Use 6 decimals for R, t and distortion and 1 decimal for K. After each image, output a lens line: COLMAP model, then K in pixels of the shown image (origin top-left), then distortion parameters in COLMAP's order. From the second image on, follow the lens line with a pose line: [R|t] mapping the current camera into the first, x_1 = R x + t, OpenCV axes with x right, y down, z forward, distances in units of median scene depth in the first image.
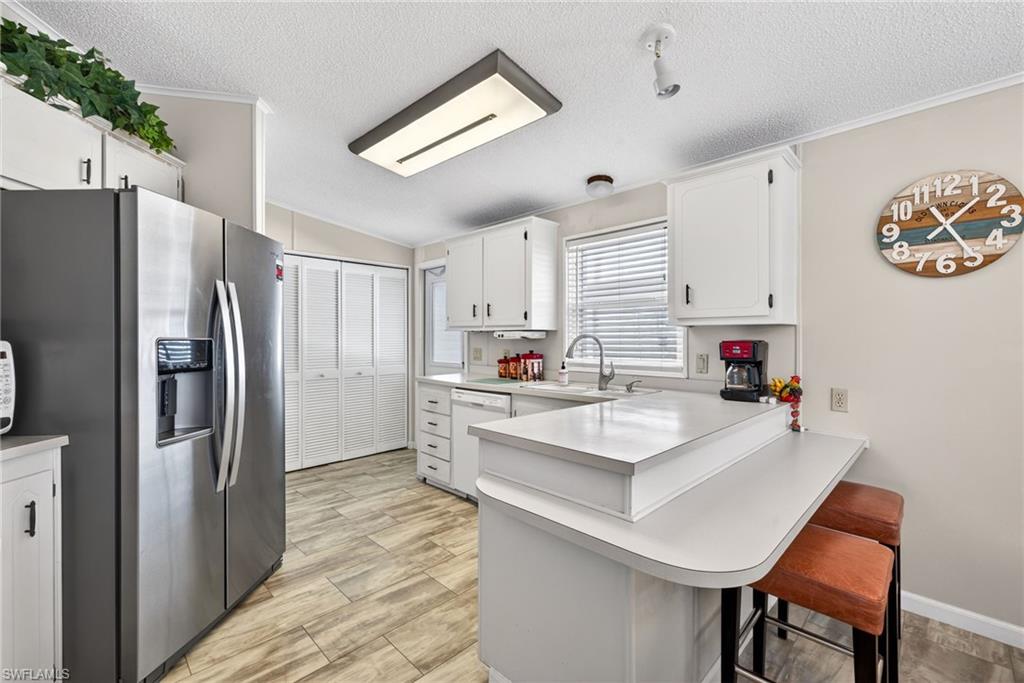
lens RADIAL K [[436.1, 0, 509.4], [0, 436.1, 343.3], [0, 0, 1]] dist [0.005104, -0.000364]
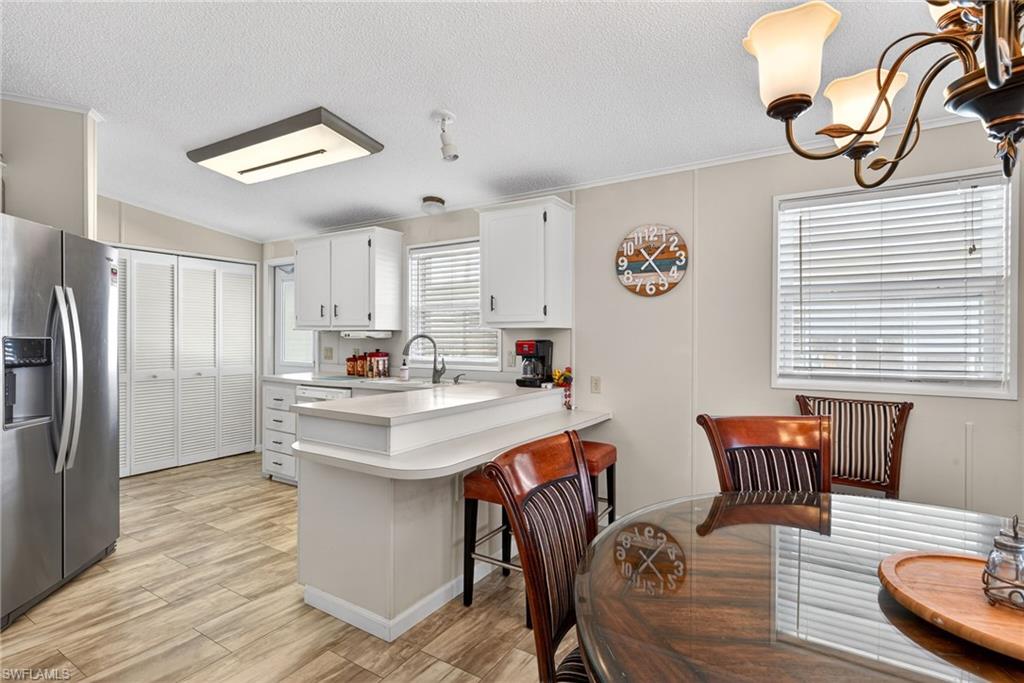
lens RADIAL K [[484.9, 0, 507.9], [0, 484.9, 341.3], [0, 0, 1]] dist [-0.003007, 0.002016]
pose [[0.973034, 0.001090, 0.230661, 0.139903], [-0.000364, 0.999995, -0.003188, 0.001483], [-0.230663, 0.003018, 0.973029, -0.378311]]
